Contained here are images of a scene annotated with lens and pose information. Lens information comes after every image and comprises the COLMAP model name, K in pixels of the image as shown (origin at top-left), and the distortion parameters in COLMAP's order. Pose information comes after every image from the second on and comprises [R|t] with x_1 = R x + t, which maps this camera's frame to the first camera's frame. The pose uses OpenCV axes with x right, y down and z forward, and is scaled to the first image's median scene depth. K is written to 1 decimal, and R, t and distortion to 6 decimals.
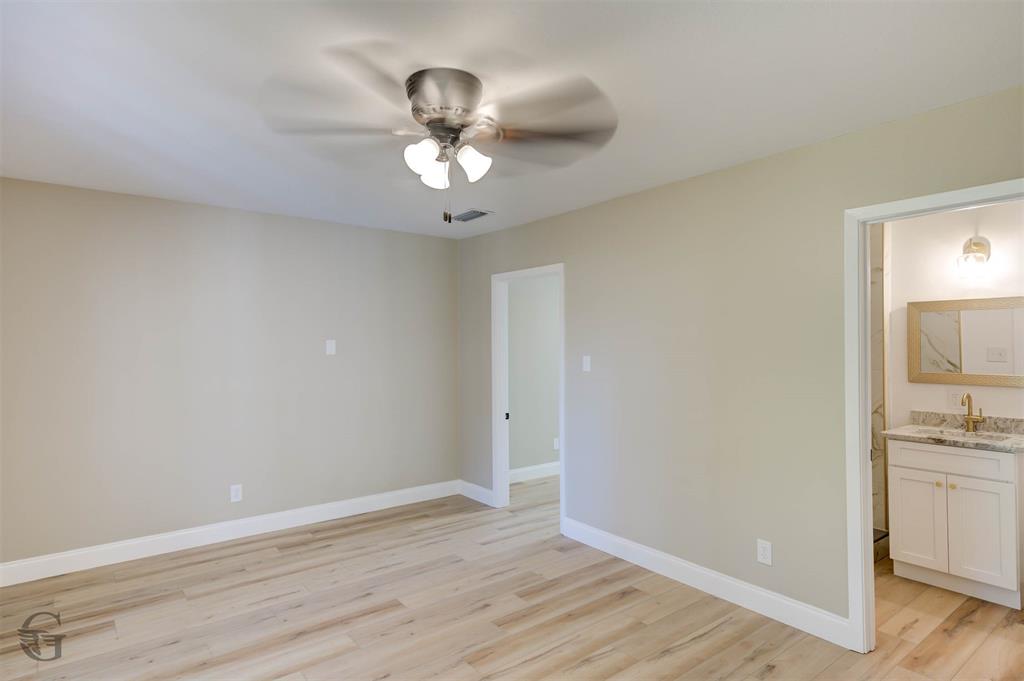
lens RADIAL K [[564.9, 0, 516.0], [0, 564.9, 340.1], [0, 0, 1]] dist [0.003247, 0.000347]
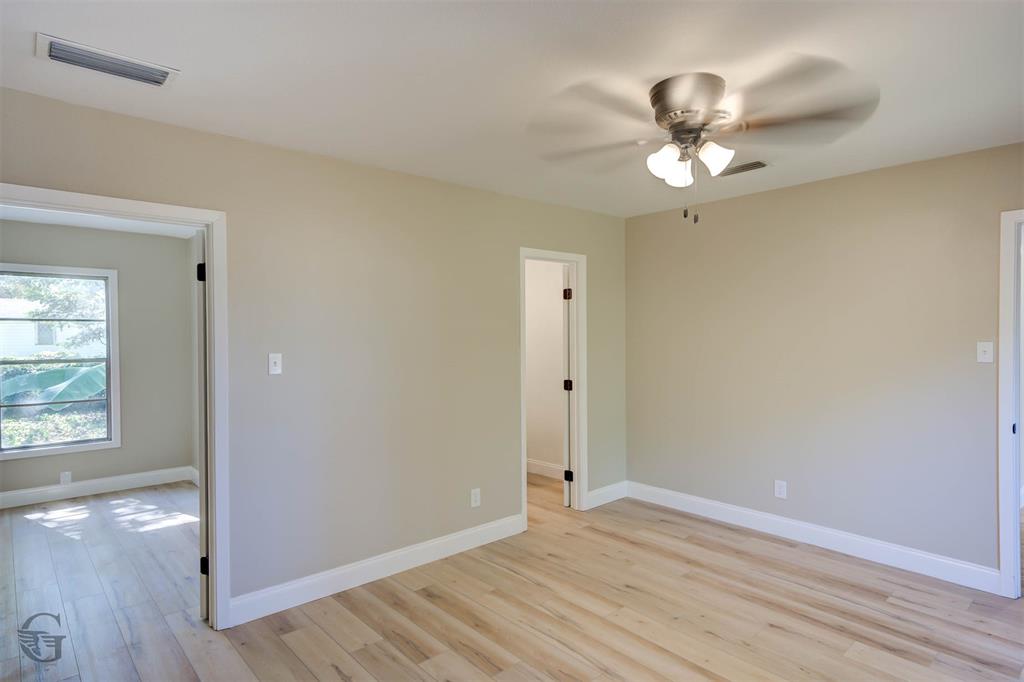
lens RADIAL K [[564.9, 0, 515.9], [0, 564.9, 338.5], [0, 0, 1]] dist [0.003247, 0.000347]
pose [[-0.085414, -0.005374, 0.996331, -0.825509], [-0.001713, 0.999985, 0.005246, 0.006644], [-0.996344, -0.001259, -0.085422, 0.998757]]
